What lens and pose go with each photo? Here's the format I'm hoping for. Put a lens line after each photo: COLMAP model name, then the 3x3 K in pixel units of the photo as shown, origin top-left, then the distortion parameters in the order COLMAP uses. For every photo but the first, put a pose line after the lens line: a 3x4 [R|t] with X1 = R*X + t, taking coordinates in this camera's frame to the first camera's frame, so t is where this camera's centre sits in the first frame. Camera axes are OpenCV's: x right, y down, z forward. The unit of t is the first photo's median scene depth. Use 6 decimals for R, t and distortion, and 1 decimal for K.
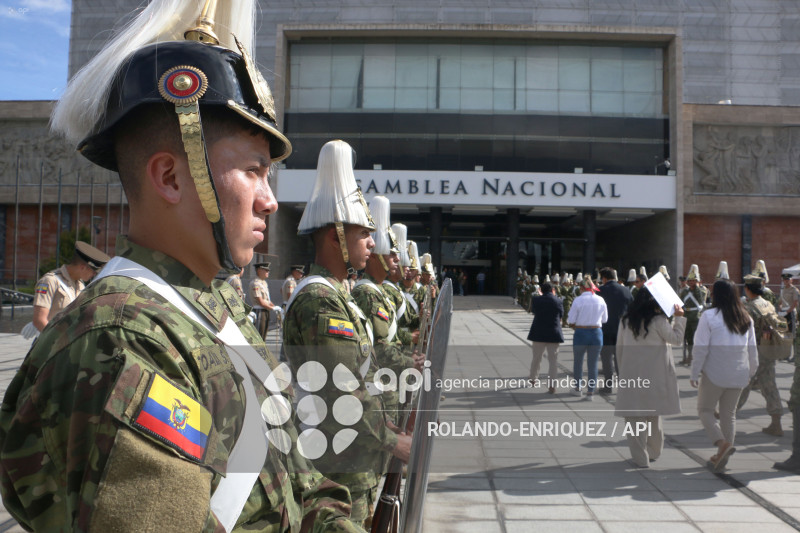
lens RADIAL K [[664.5, 0, 405.9], [0, 664.5, 268.4], [0, 0, 1]] dist [-0.186889, 0.161266]
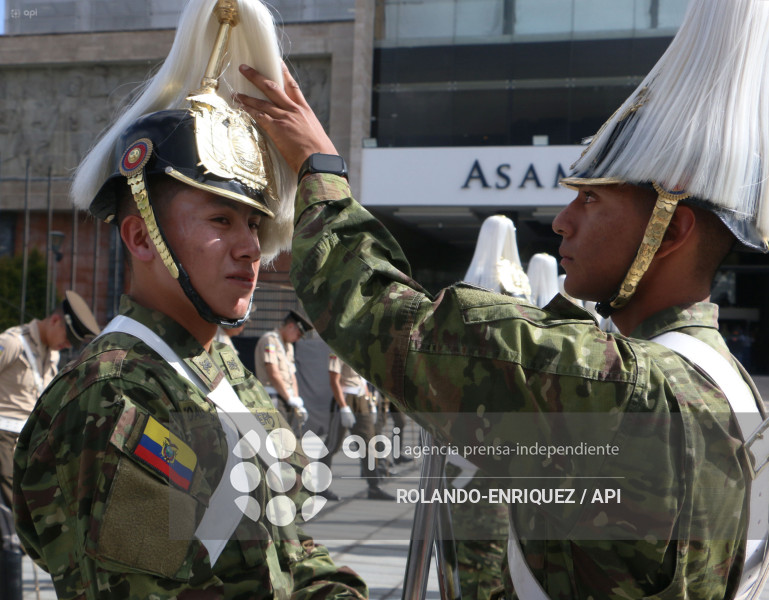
lens RADIAL K [[1190.7, 0, 340.6], [0, 1190.7, 314.5], [0, 0, 1]] dist [-0.032716, 0.000000]
pose [[0.977350, 0.004415, -0.211585, 0.005844], [-0.005701, 0.999969, -0.005468, -0.000287], [0.211554, 0.006551, 0.977344, -0.014983]]
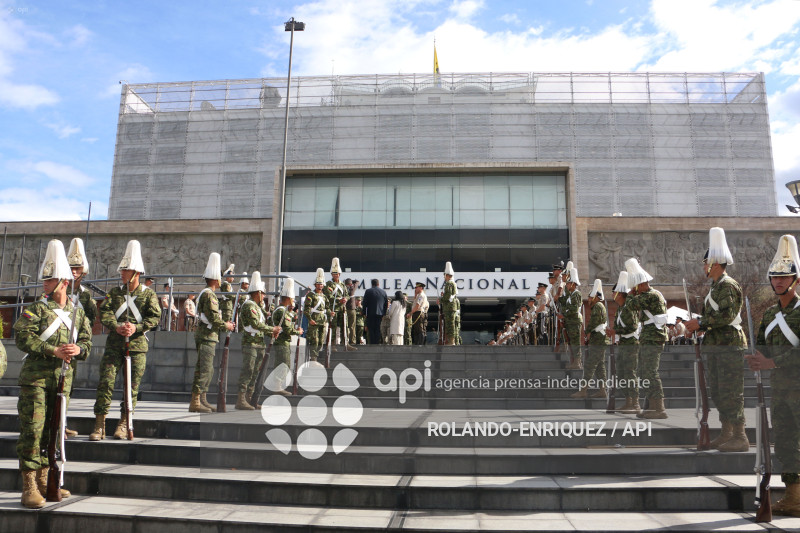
lens RADIAL K [[664.5, 0, 402.8], [0, 664.5, 273.6], [0, 0, 1]] dist [-0.186889, 0.161266]
pose [[0.999690, -0.012152, -0.021713, 0.097306], [0.008951, 0.989844, -0.141874, 0.047515], [0.023216, 0.141636, 0.989647, -0.336348]]
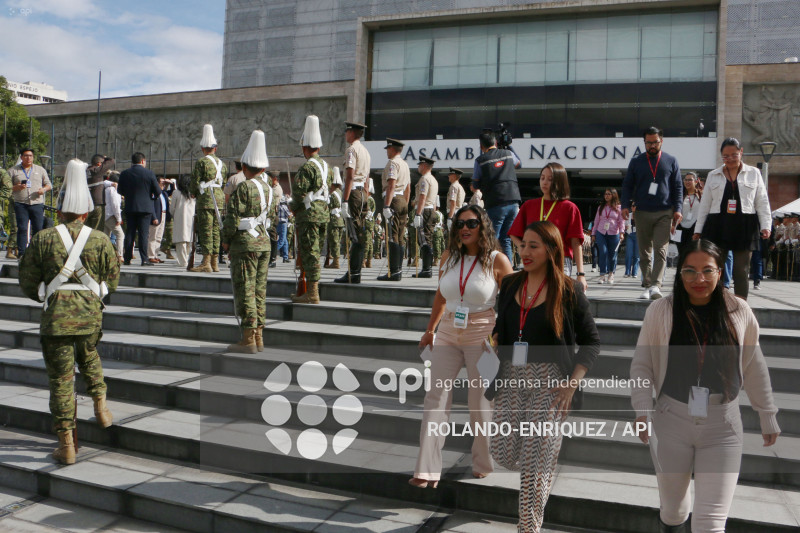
lens RADIAL K [[689.5, 0, 393.3], [0, 689.5, 281.2], [0, 0, 1]] dist [-0.178290, 0.132163]
pose [[0.954582, 0.025861, -0.296823, 0.239238], [-0.008504, 0.998185, 0.059619, 0.027091], [0.297826, -0.054387, 0.953070, -0.172686]]
